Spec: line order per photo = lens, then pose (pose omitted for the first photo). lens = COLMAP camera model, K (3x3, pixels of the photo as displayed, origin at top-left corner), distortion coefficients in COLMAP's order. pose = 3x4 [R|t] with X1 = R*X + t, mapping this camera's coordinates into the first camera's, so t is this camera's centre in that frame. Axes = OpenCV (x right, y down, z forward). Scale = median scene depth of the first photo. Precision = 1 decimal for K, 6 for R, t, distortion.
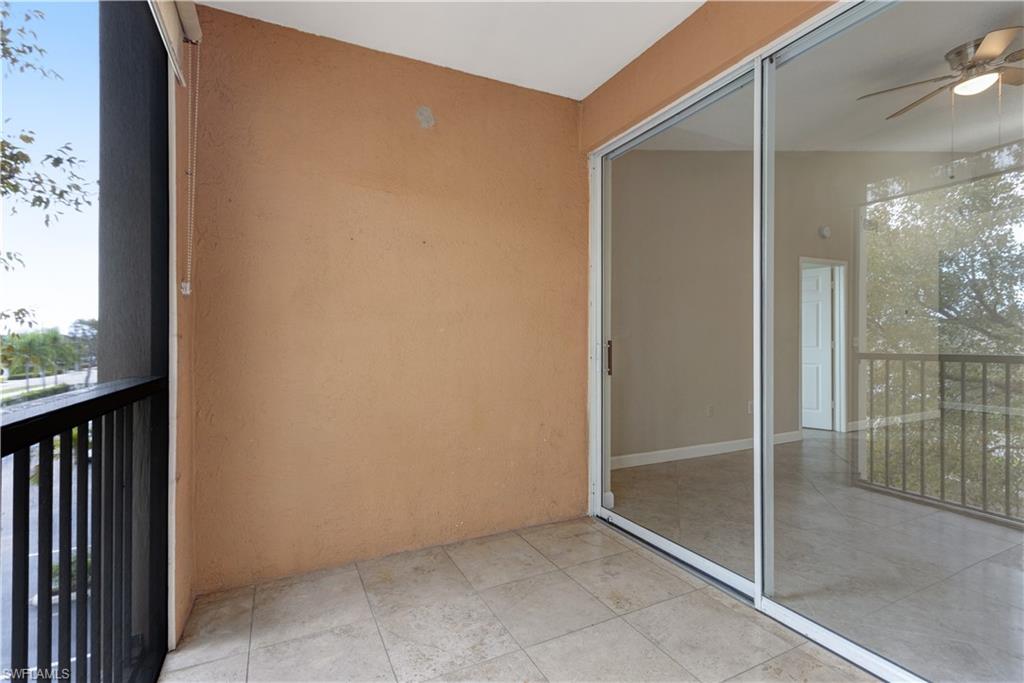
lens RADIAL K [[471.8, 0, 514.5], [0, 471.8, 340.2], [0, 0, 1]] dist [0.003843, -0.000905]
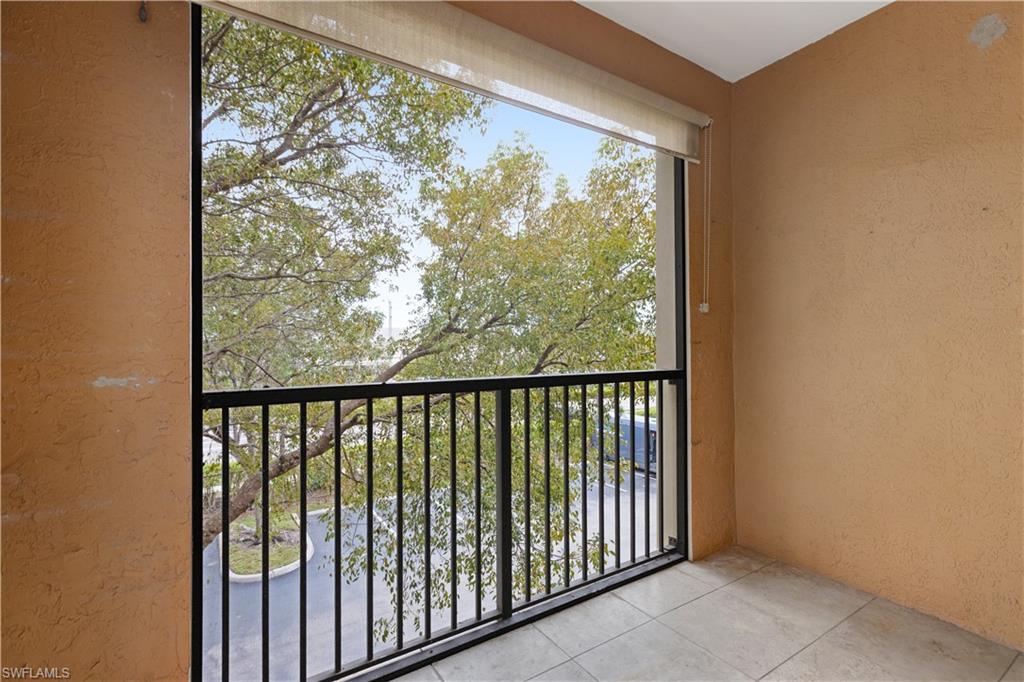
lens RADIAL K [[471.8, 0, 507.5], [0, 471.8, 347.2], [0, 0, 1]] dist [0.003843, -0.000905]
pose [[0.096144, 0.010316, -0.995314, 0.518233], [0.001323, 0.999944, 0.010492, -0.008334], [0.995367, -0.002326, 0.096125, 0.247204]]
